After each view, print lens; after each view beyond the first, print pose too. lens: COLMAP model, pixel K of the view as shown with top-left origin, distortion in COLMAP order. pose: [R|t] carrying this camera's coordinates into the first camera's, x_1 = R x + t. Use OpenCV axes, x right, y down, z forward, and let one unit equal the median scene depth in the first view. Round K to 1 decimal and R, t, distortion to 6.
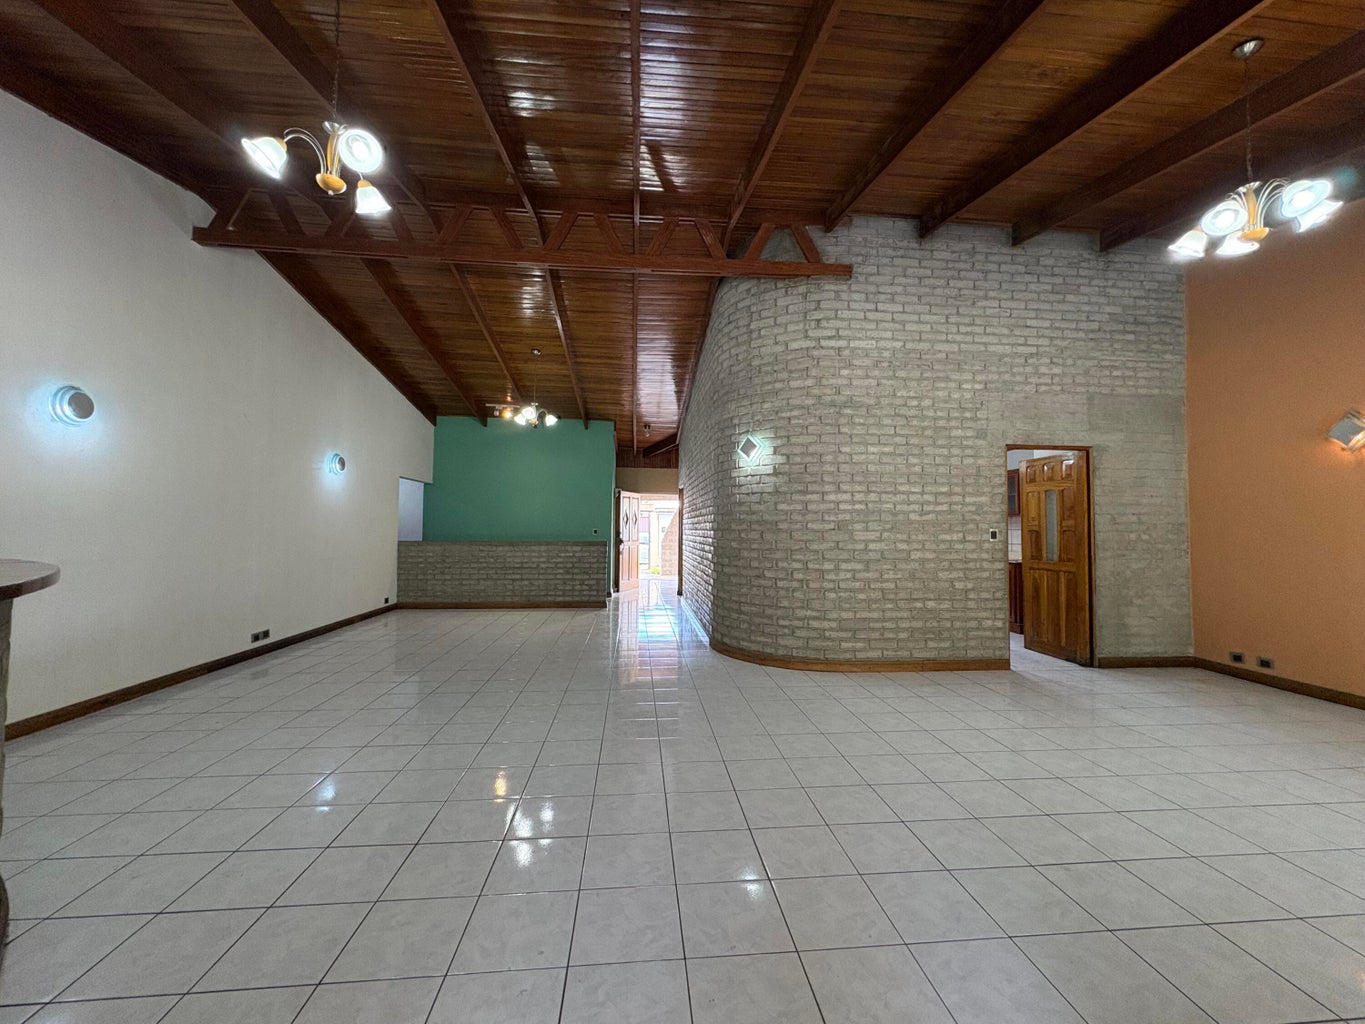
lens RADIAL K [[544.8, 0, 681.5], [0, 544.8, 510.0], [0, 0, 1]] dist [-0.001420, -0.000339]
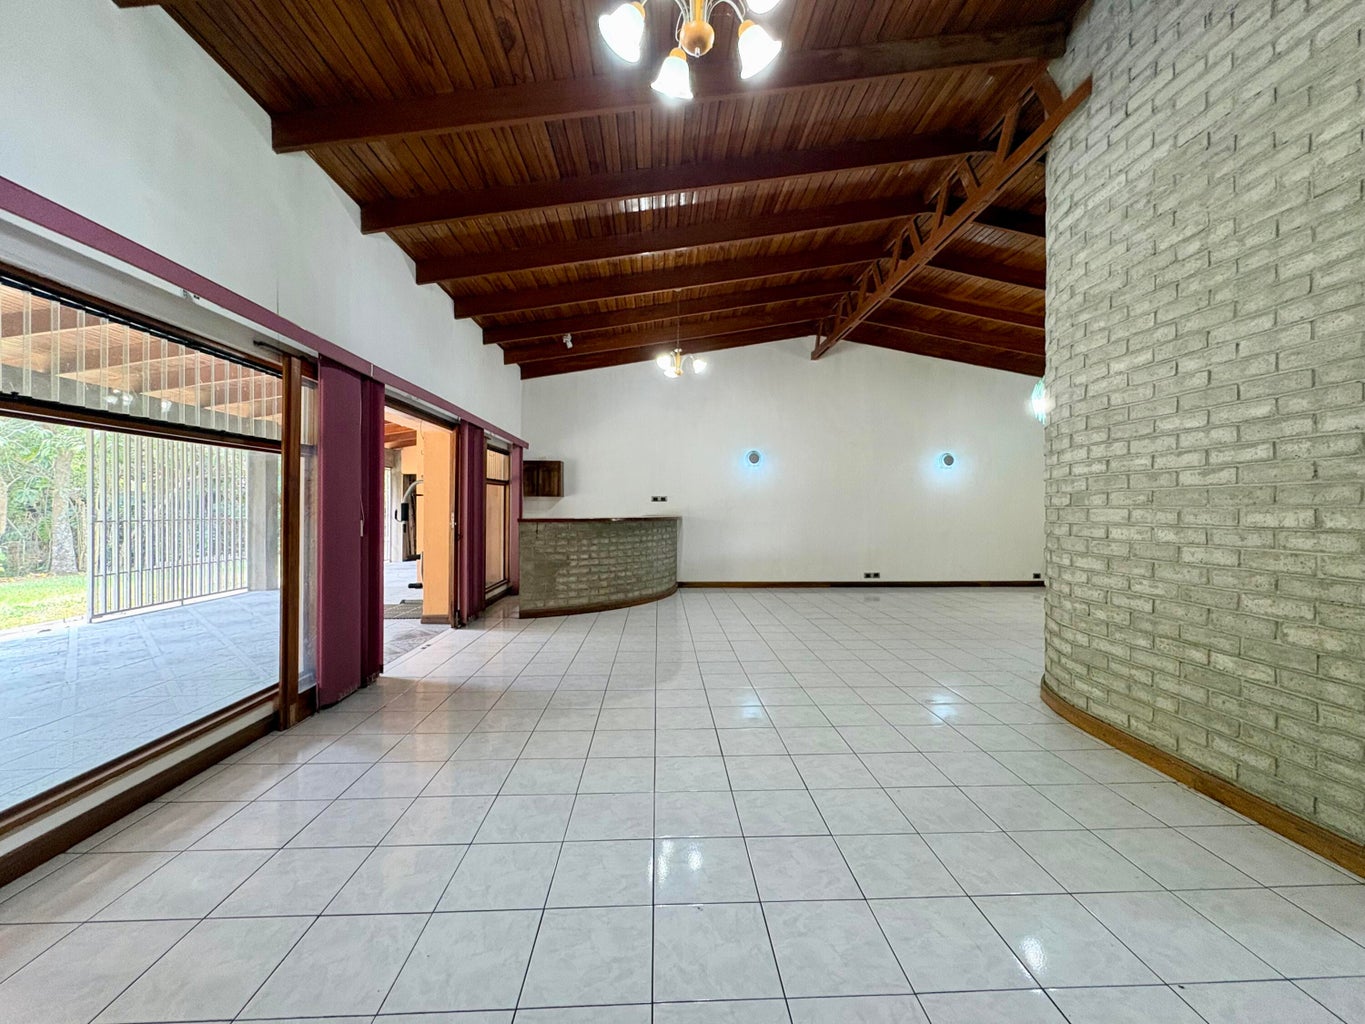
lens RADIAL K [[544.8, 0, 687.0], [0, 544.8, 509.9], [0, 0, 1]] dist [-0.001420, -0.000339]
pose [[-0.041878, -0.005313, -0.999109, 0.942438], [0.030606, 0.999510, -0.006598, 0.030854], [0.998654, -0.030855, -0.041695, 0.558034]]
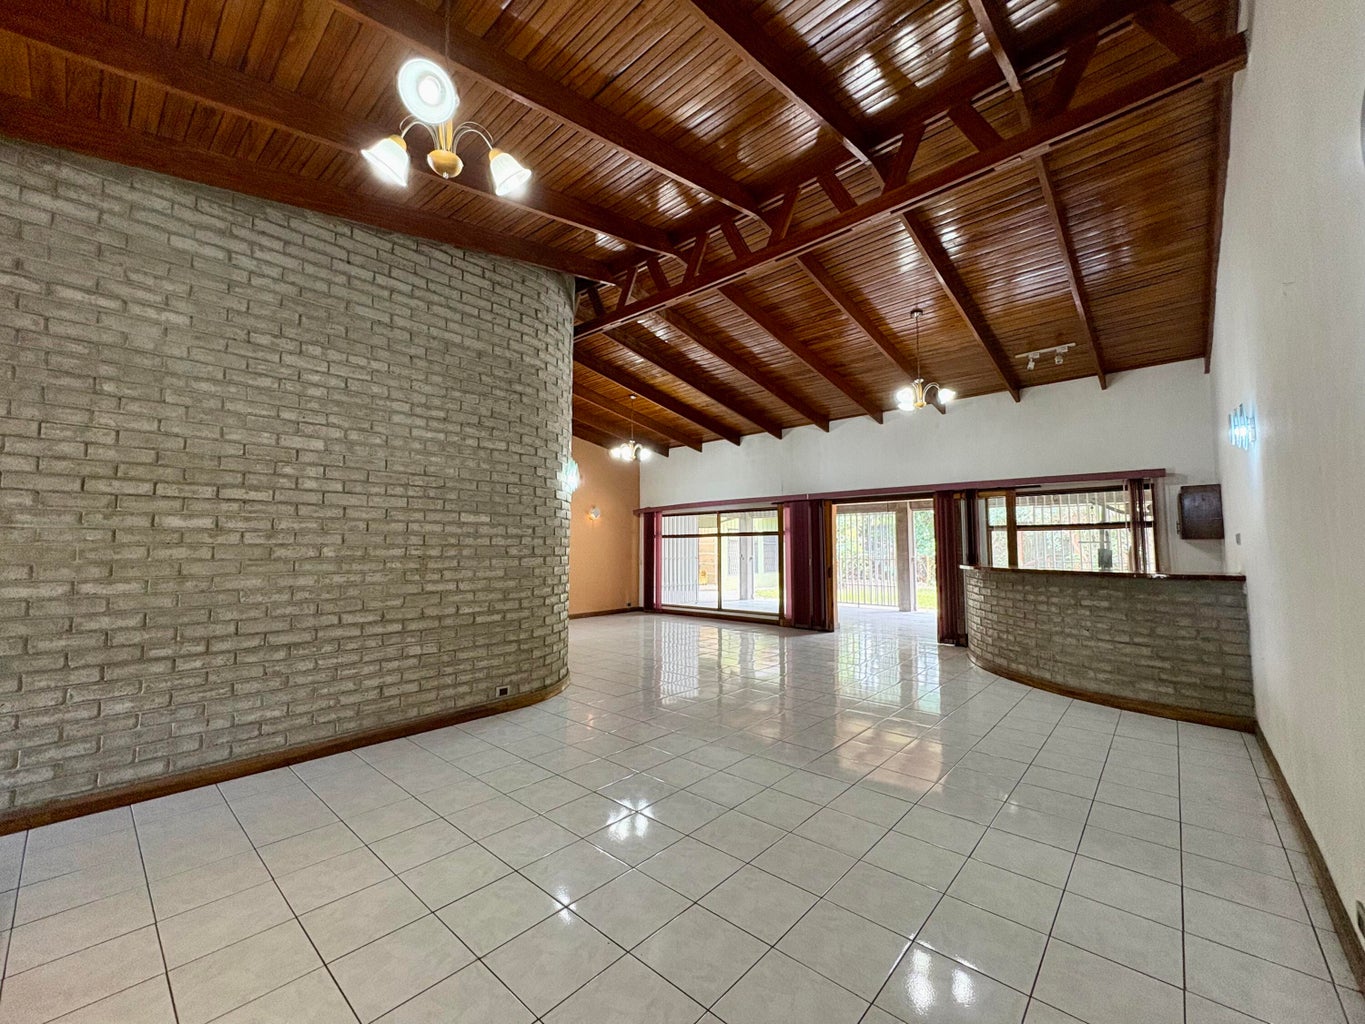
lens RADIAL K [[544.8, 0, 685.5], [0, 544.8, 509.7], [0, 0, 1]] dist [-0.001420, -0.000339]
pose [[-0.680411, 0.046027, 0.731384, -0.799352], [-0.028576, 0.995600, -0.089239, 0.038489], [-0.732273, -0.081619, -0.676102, 1.593749]]
